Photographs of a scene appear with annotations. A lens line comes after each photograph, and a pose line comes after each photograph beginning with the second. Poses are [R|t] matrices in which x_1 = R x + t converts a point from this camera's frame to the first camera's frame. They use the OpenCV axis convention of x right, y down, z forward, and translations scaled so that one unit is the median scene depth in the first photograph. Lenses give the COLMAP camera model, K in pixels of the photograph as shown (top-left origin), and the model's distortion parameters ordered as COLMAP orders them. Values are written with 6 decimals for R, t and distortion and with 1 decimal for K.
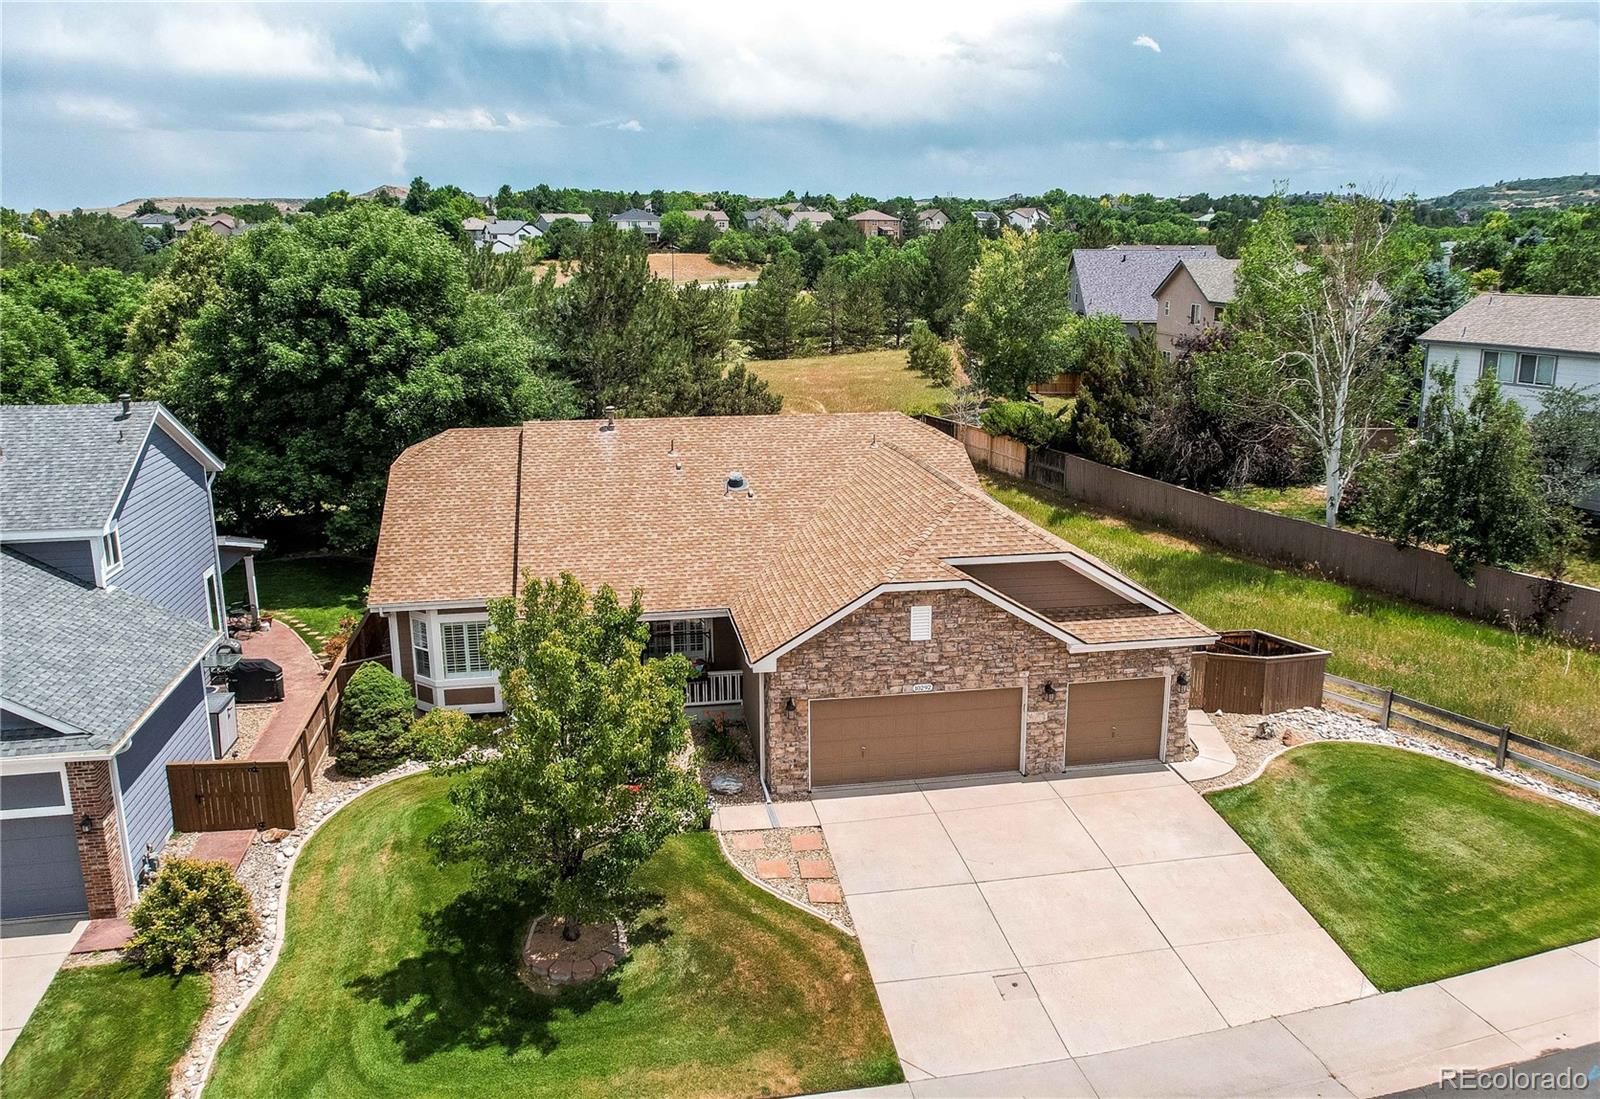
lens RADIAL K [[1197.9, 0, 800.0], [0, 1197.9, 549.5], [0, 0, 1]] dist [-0.042013, 0.000139]
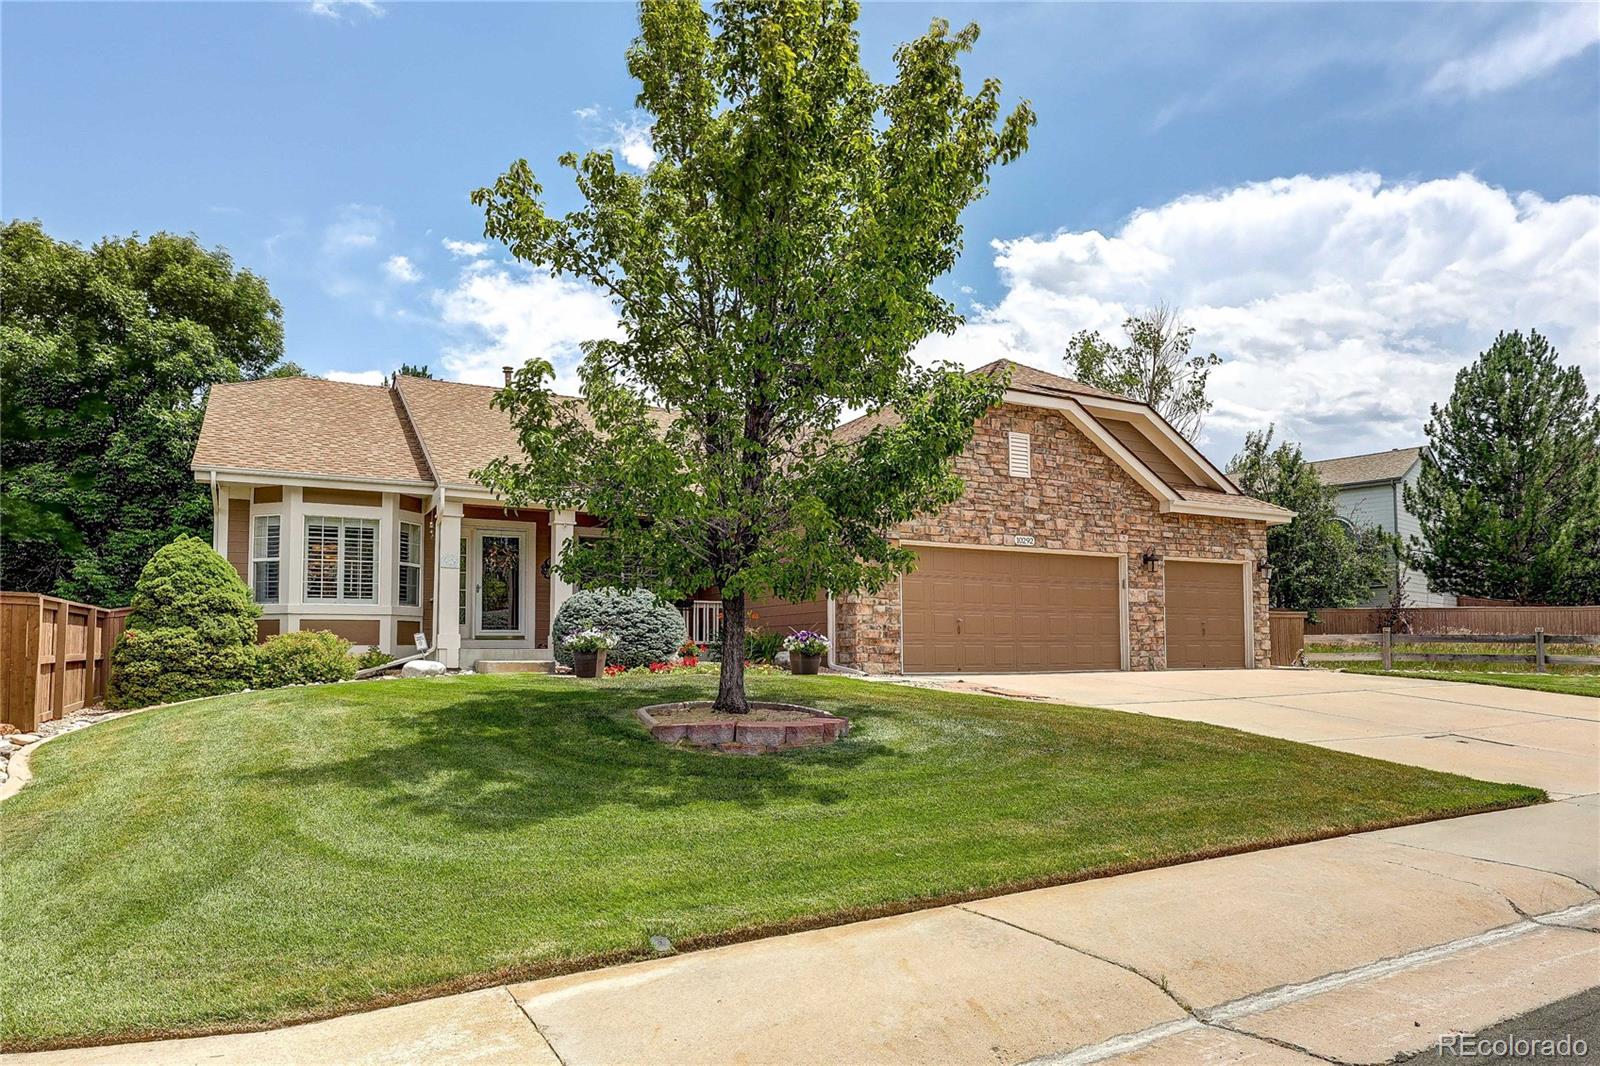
lens RADIAL K [[978.7, 0, 804.3], [0, 978.7, 596.3], [0, 0, 1]] dist [-0.001552, -0.000311]
pose [[0.949090, 0.018010, 0.314491, -0.220164], [0.071016, 0.960430, -0.269317, 0.294105], [-0.306896, 0.277940, 0.910255, 0.446836]]
